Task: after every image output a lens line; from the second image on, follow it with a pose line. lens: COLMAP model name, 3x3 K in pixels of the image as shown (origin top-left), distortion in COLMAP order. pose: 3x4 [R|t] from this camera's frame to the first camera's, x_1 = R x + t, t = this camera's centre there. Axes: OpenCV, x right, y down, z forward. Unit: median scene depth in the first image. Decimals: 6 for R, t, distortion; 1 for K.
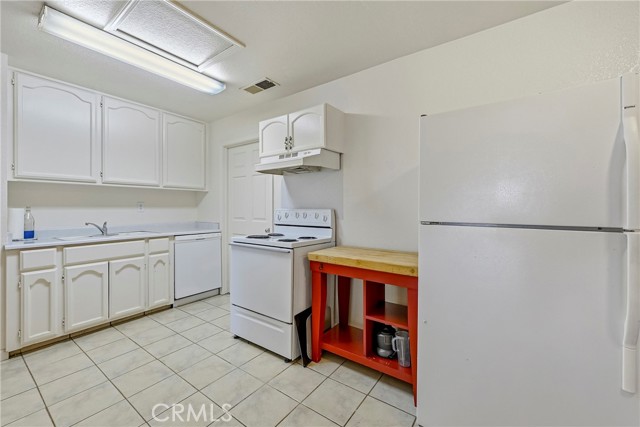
lens RADIAL K [[257.2, 0, 318.4], [0, 257.2, 210.1], [0, 0, 1]] dist [0.000635, -0.000234]
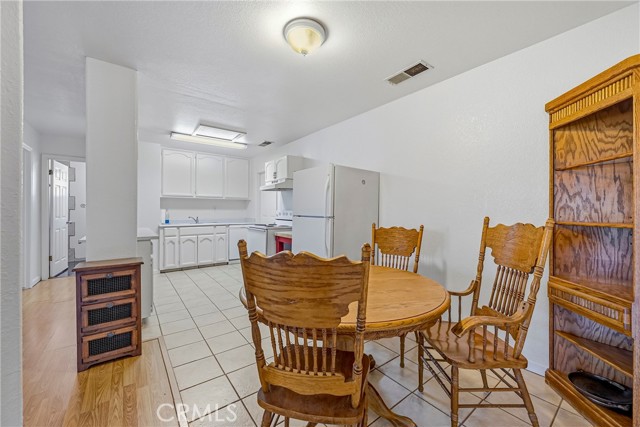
lens RADIAL K [[257.2, 0, 321.5], [0, 257.2, 213.8], [0, 0, 1]] dist [0.000635, -0.000234]
pose [[0.955059, 0.009103, -0.296277, 0.750903], [-0.007584, 0.999952, 0.006277, 0.006431], [0.296320, -0.003748, 0.955081, -0.677641]]
